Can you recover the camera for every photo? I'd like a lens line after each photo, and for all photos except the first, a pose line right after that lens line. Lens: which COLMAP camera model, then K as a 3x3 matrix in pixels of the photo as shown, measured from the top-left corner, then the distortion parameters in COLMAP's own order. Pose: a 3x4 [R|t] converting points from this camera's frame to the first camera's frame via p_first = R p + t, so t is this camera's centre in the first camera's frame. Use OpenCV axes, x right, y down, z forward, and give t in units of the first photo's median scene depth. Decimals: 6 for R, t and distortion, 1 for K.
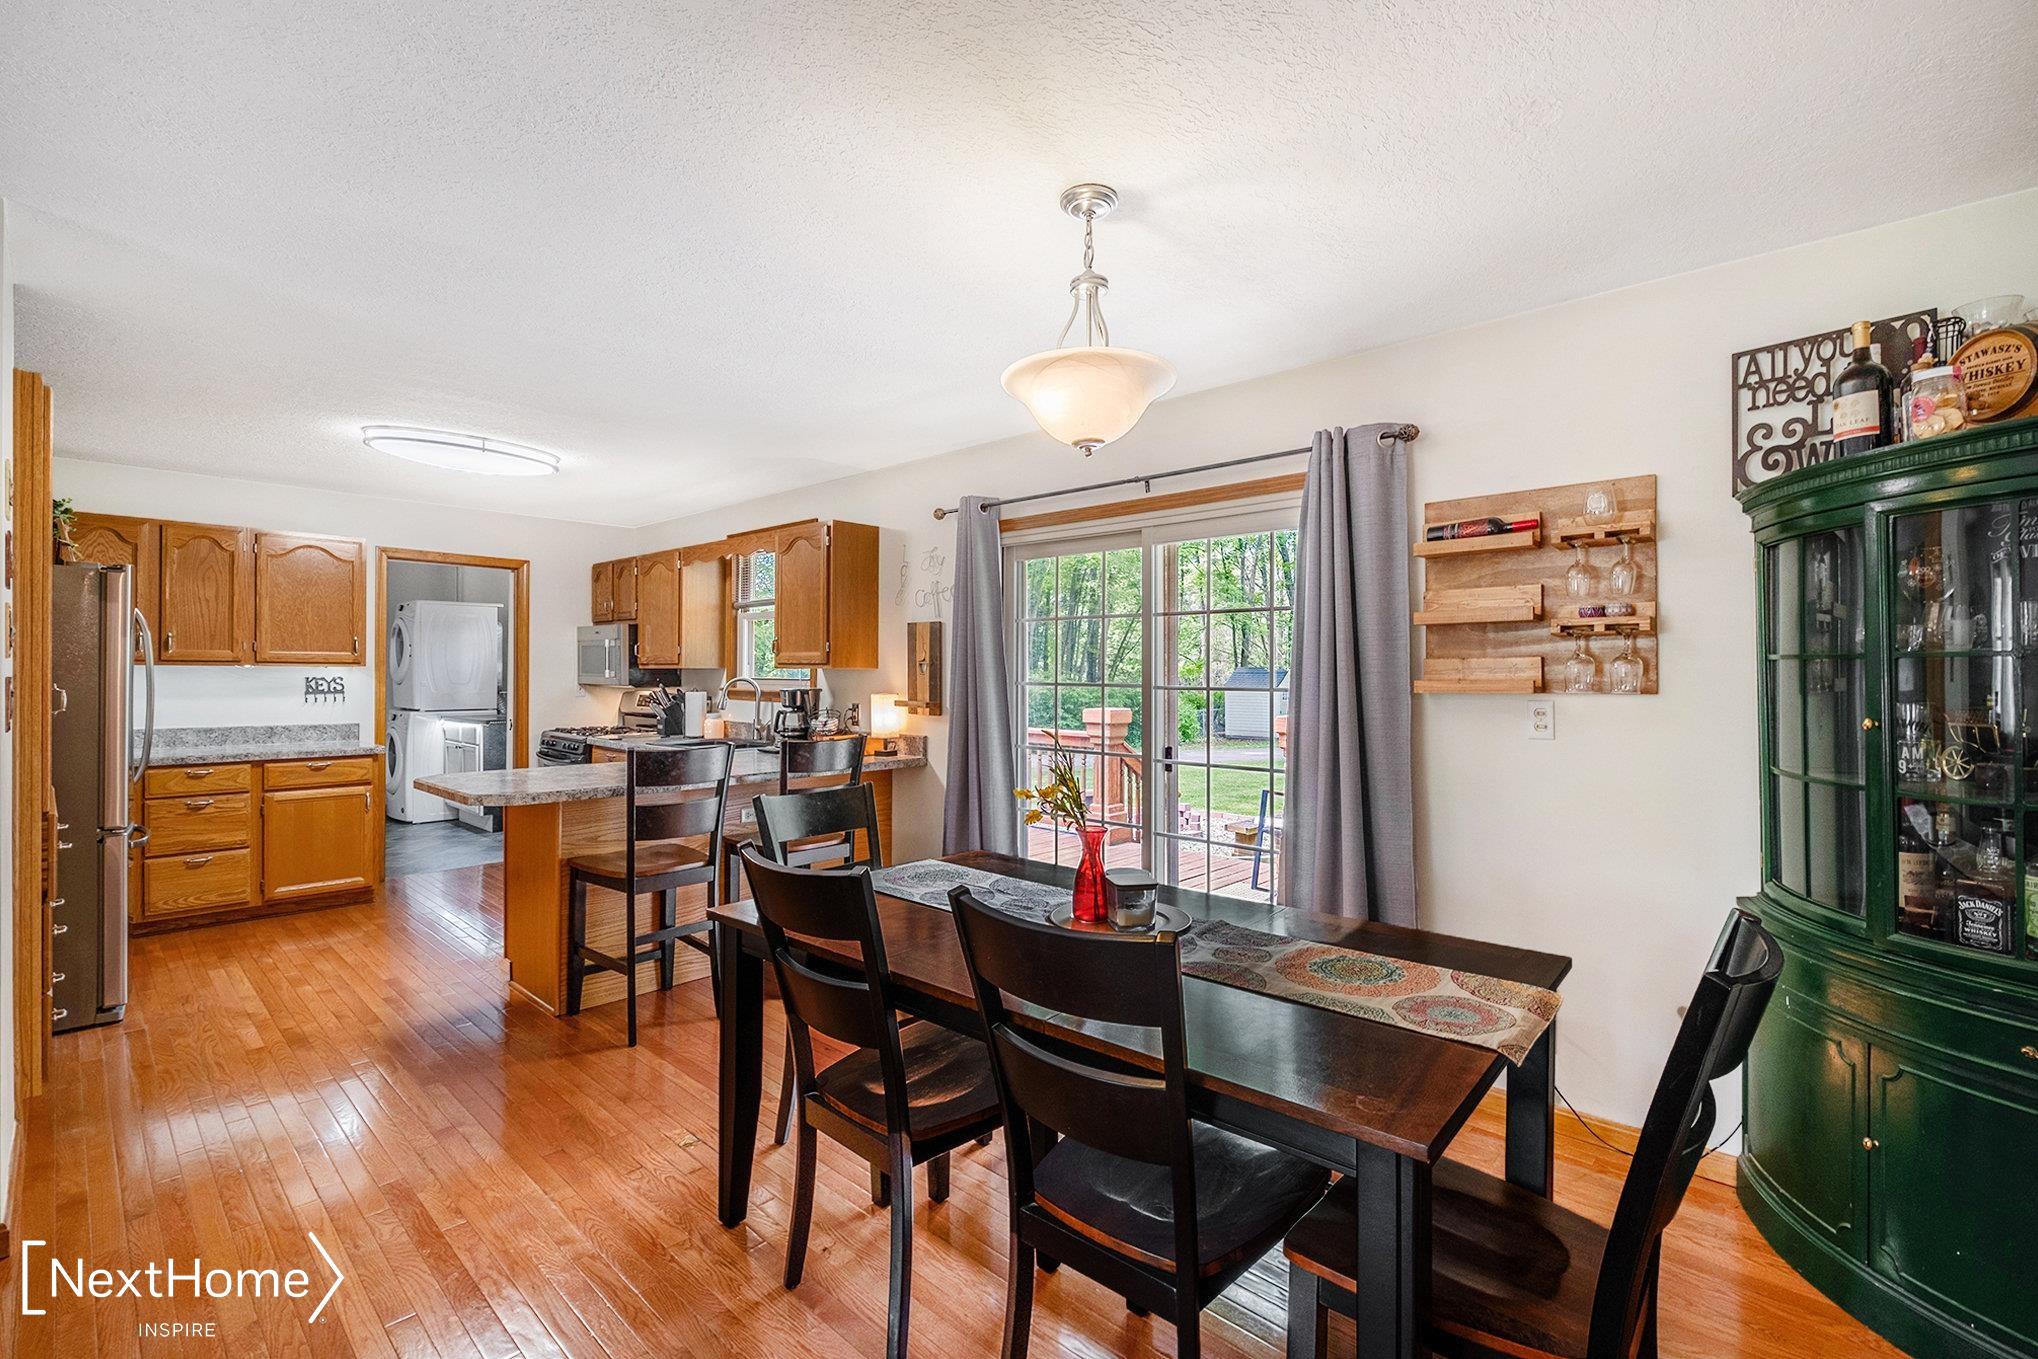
lens RADIAL K [[890.9, 0, 1018.3], [0, 890.9, 670.3], [0, 0, 1]] dist [0.003211, -0.006302]
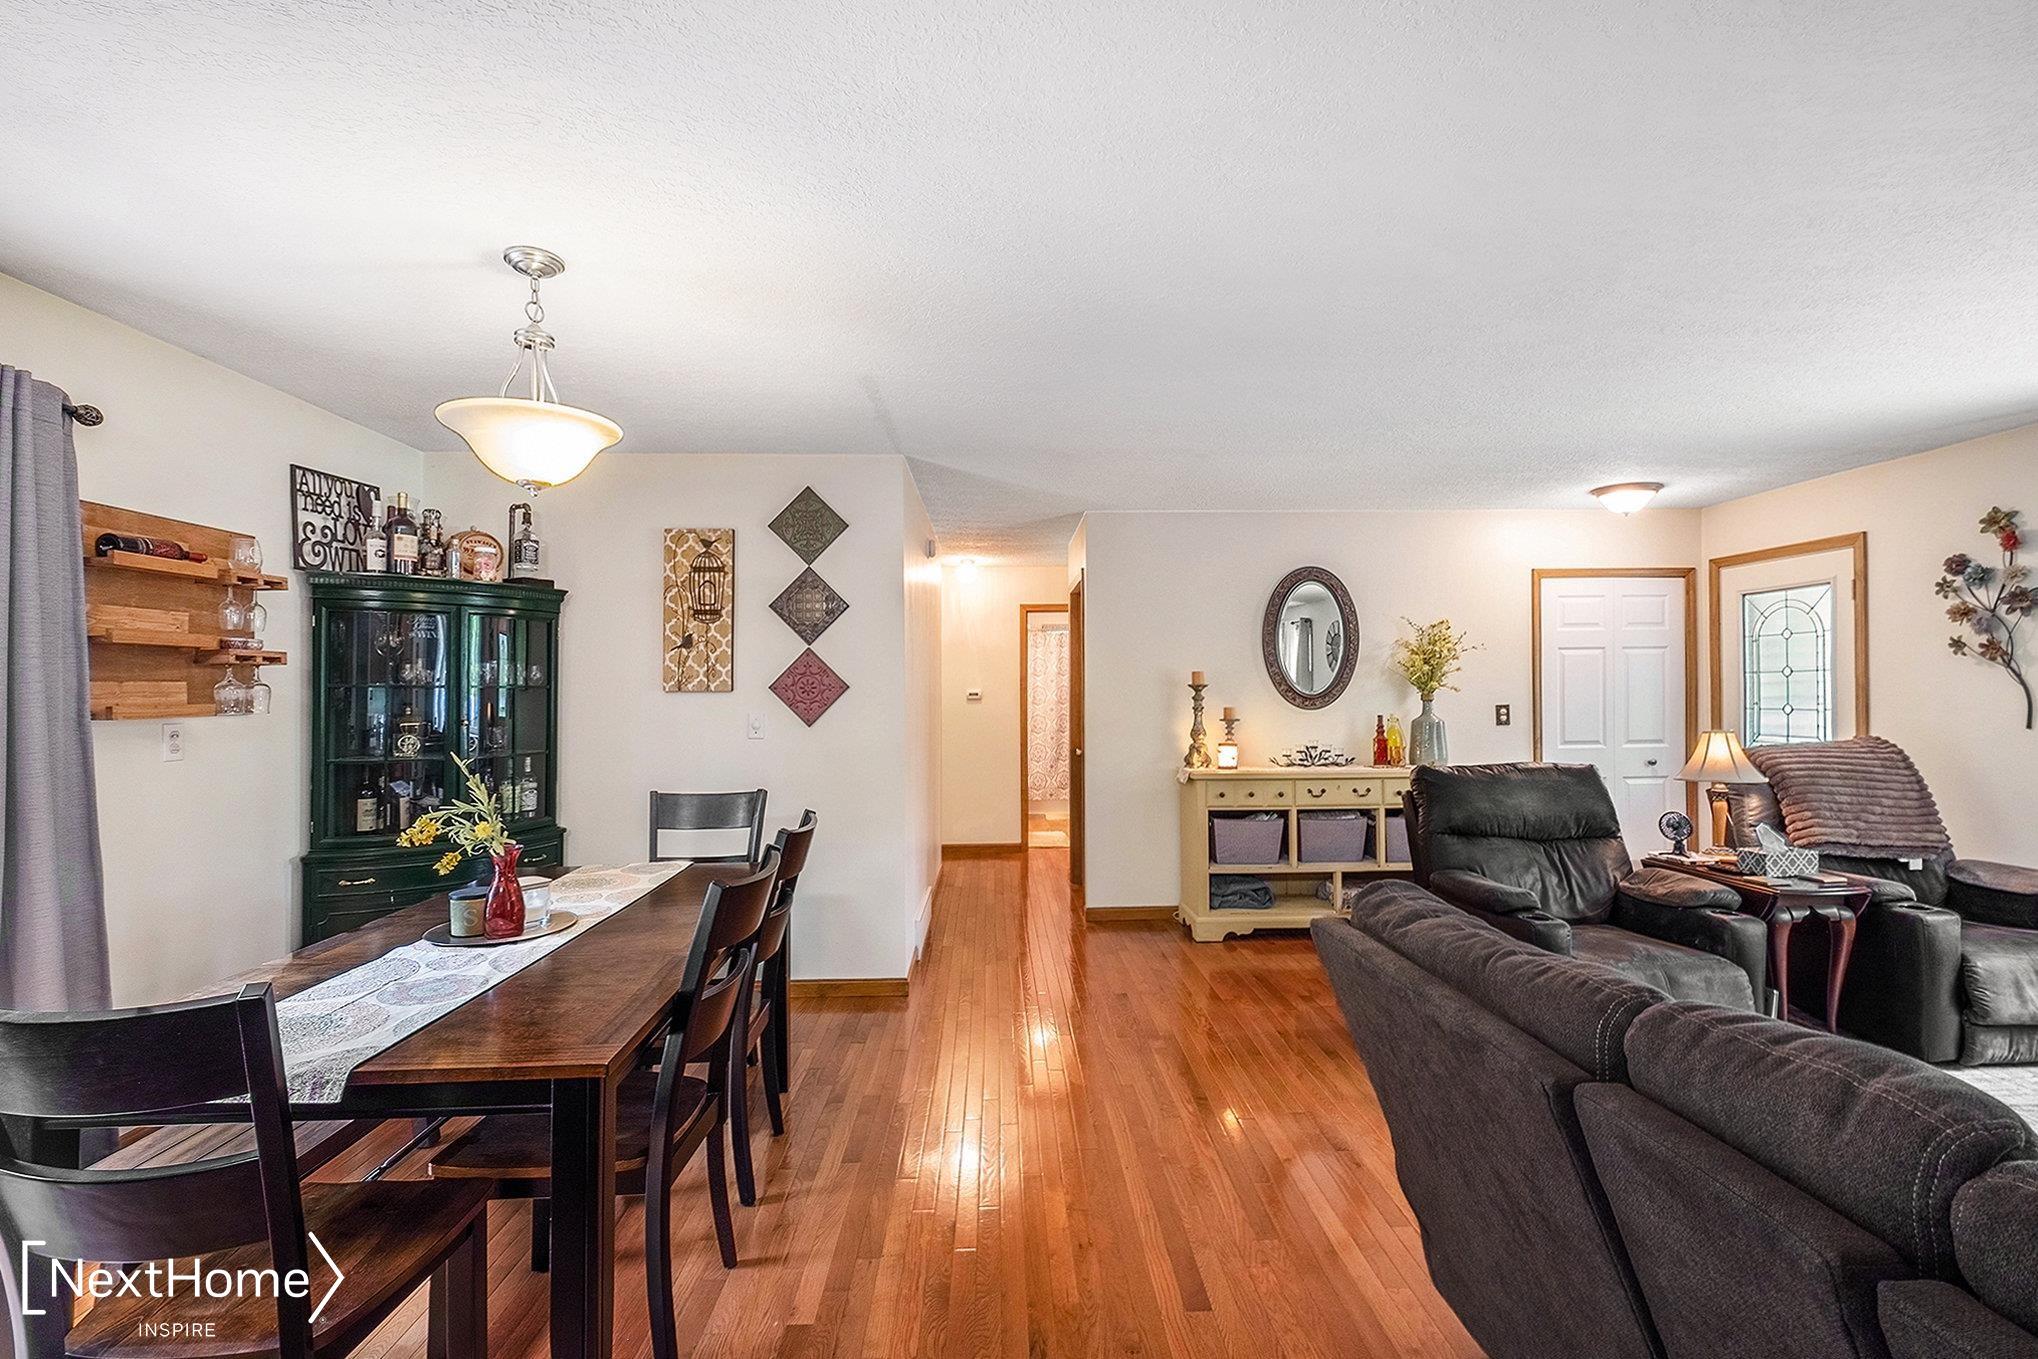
lens RADIAL K [[890.9, 0, 1017.2], [0, 890.9, 690.6], [0, 0, 1]] dist [0.003211, -0.006302]
pose [[-0.697539, 0.004477, 0.716533, -0.982574], [-0.000586, 0.999977, -0.006818, 0.002358], [-0.716547, -0.005175, -0.697520, 1.185461]]
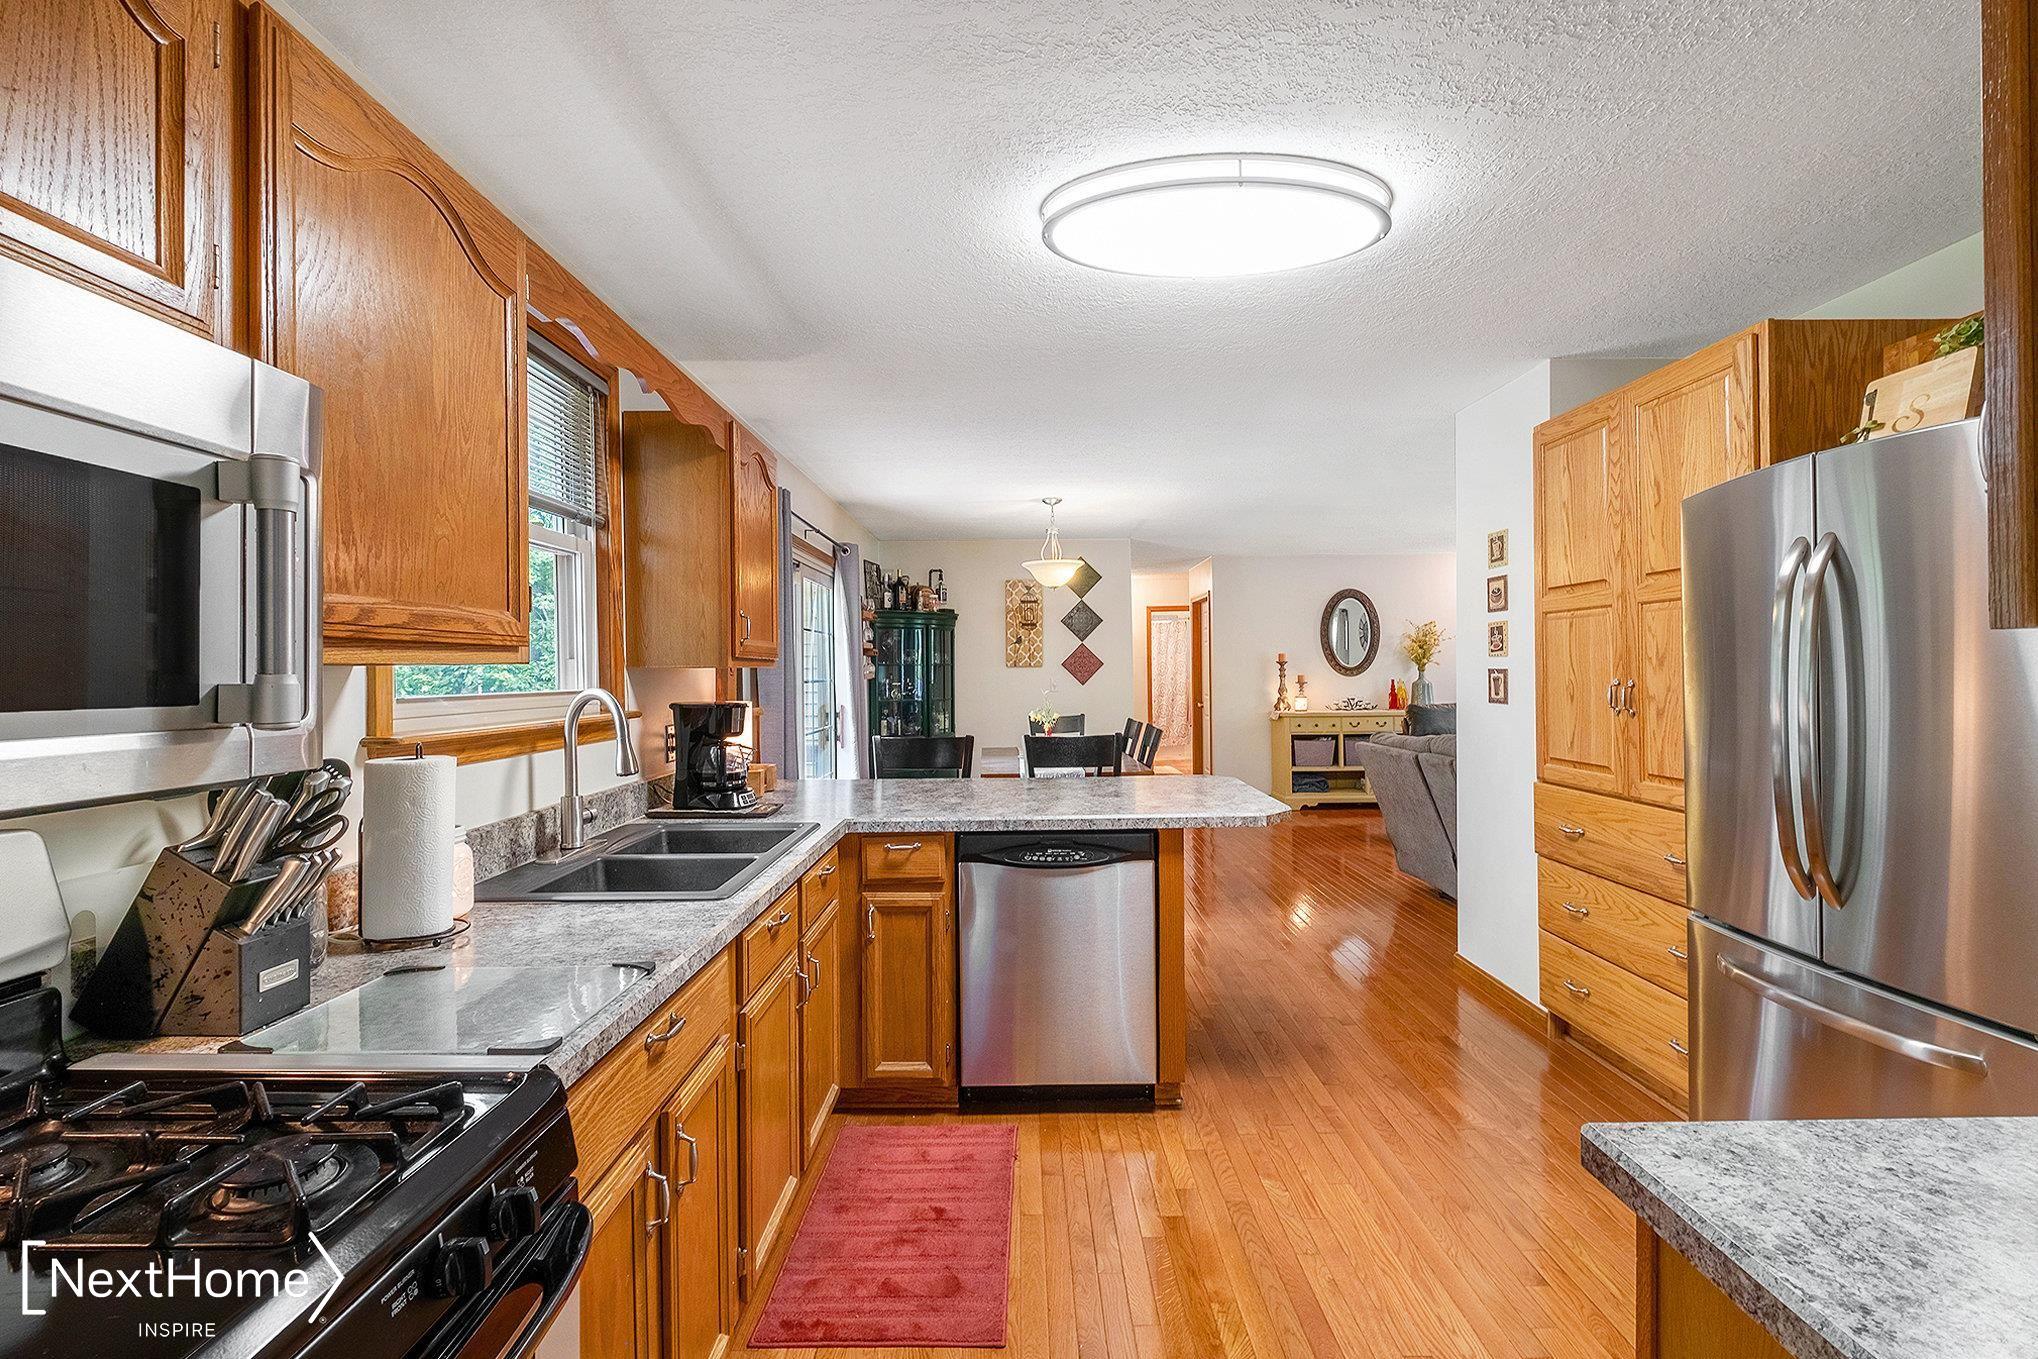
lens RADIAL K [[890.9, 0, 1024.3], [0, 890.9, 668.2], [0, 0, 1]] dist [0.003211, -0.006302]
pose [[-0.681852, 0.004822, 0.731474, -1.700132], [0.003711, 0.999988, -0.003133, 0.008311], [-0.731481, 0.000578, -0.681862, 2.661023]]
